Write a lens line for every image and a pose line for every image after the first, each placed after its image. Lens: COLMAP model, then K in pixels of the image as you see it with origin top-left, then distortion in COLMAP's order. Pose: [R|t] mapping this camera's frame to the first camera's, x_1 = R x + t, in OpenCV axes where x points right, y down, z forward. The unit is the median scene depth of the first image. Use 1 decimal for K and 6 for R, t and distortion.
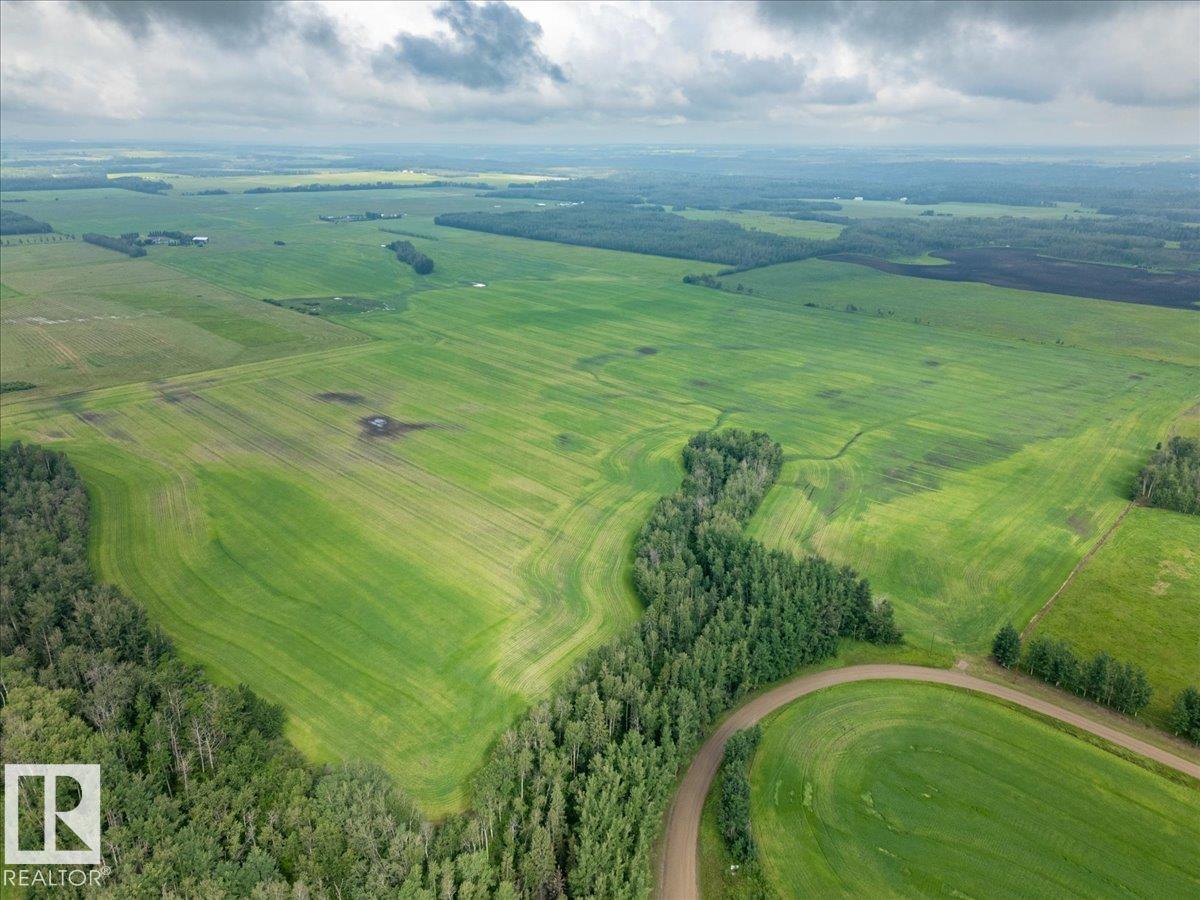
lens RADIAL K [[855.7, 0, 595.8], [0, 855.7, 447.0], [0, 0, 1]] dist [0.094584, -0.100608]
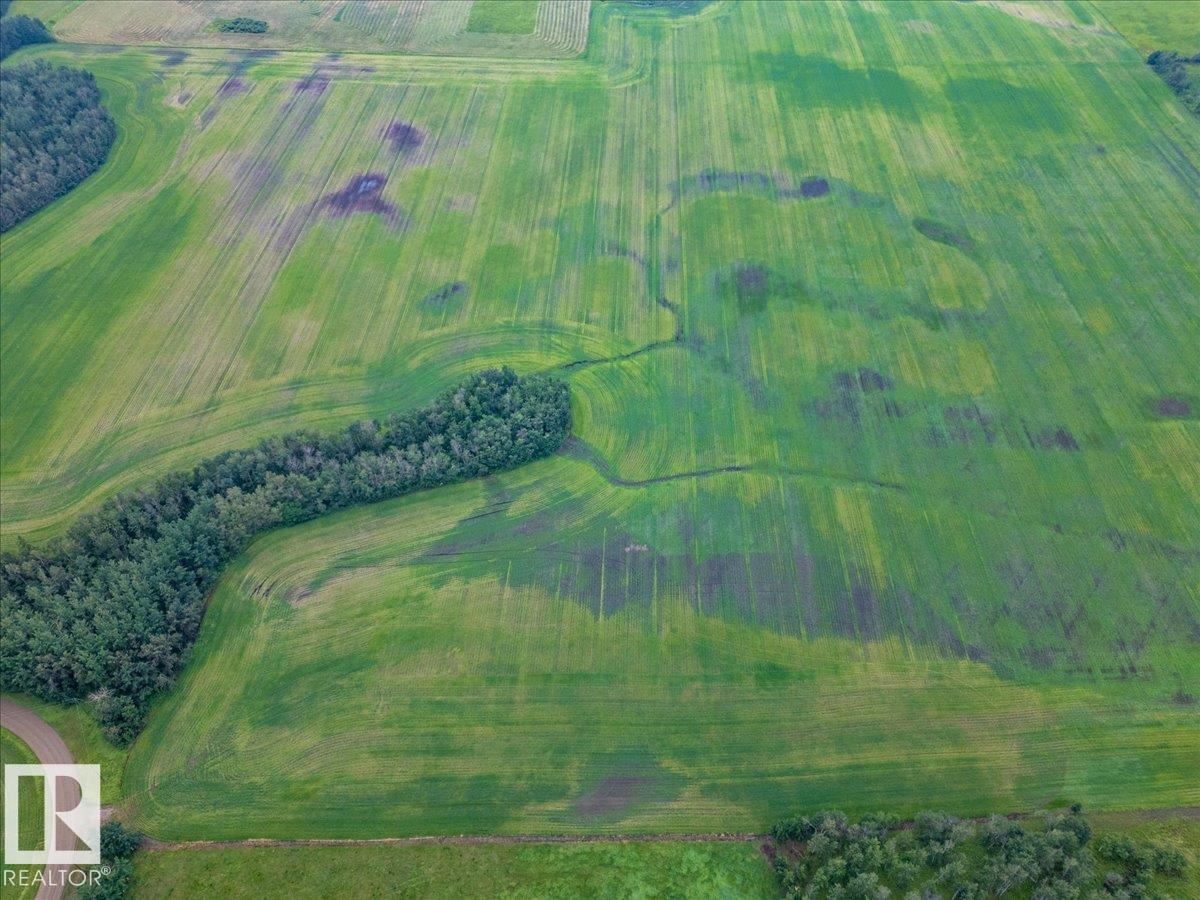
lens RADIAL K [[855.7, 0, 595.8], [0, 855.7, 447.0], [0, 0, 1]] dist [0.094584, -0.100608]
pose [[0.679183, 0.521376, -0.516602, 0.557671], [-0.253632, 0.827207, 0.501397, -0.331842], [0.688753, -0.209514, 0.694063, 0.450580]]
